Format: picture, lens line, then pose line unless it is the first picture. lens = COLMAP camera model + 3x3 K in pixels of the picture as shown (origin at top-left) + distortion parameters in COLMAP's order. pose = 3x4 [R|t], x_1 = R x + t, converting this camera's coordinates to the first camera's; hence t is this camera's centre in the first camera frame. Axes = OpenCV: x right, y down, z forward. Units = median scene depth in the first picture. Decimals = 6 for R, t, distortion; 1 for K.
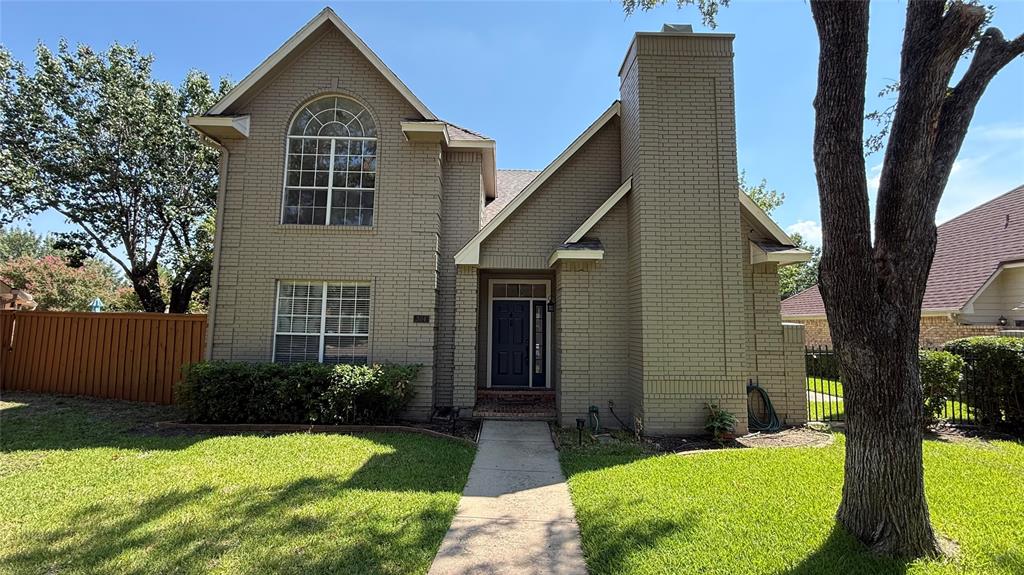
lens RADIAL K [[406.2, 0, 506.4], [0, 406.2, 286.4], [0, 0, 1]] dist [-0.000491, -0.000281]
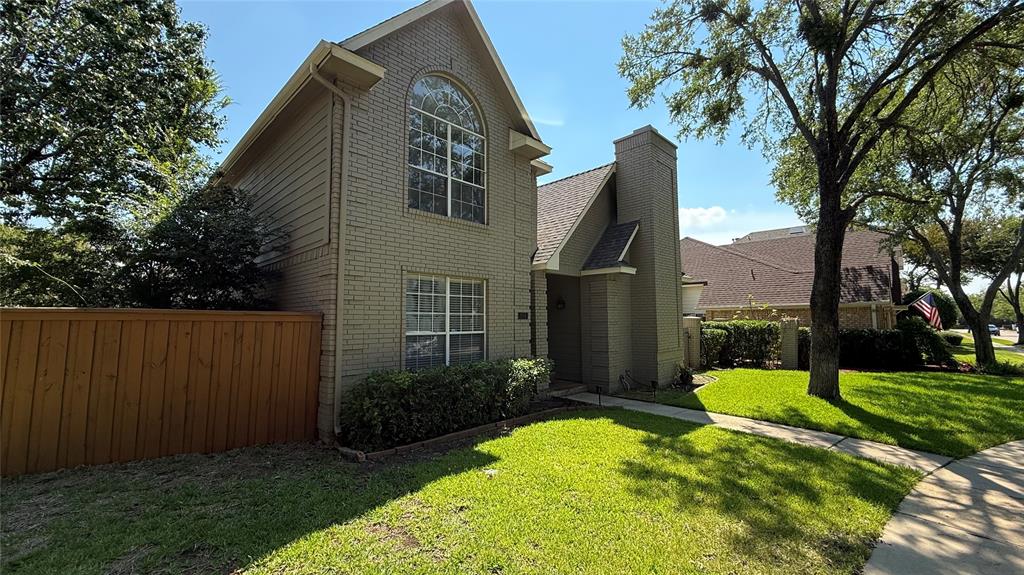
lens RADIAL K [[406.2, 0, 514.3], [0, 406.2, 286.4], [0, 0, 1]] dist [-0.000491, -0.000281]
pose [[0.712610, 0.040917, 0.700366, -1.007842], [-0.052905, 0.998589, -0.004509, 0.006176], [-0.699563, -0.033840, 0.713770, 0.226520]]
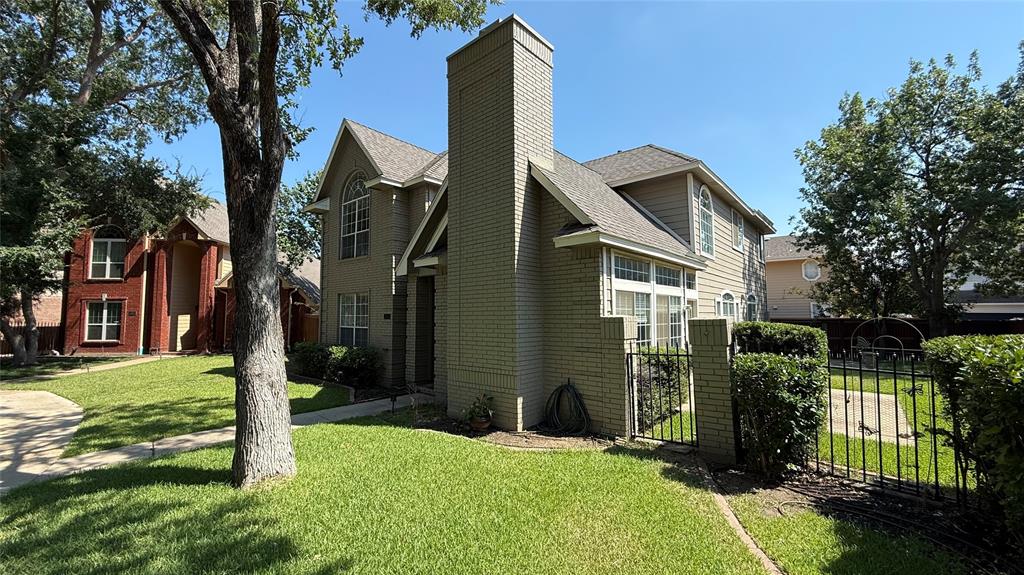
lens RADIAL K [[406.2, 0, 509.4], [0, 406.2, 291.0], [0, 0, 1]] dist [-0.000491, -0.000281]
pose [[0.741662, -0.058307, -0.668235, 1.055856], [0.084321, 0.996416, 0.006643, 0.017988], [0.665453, -0.061273, 0.743921, 0.237263]]
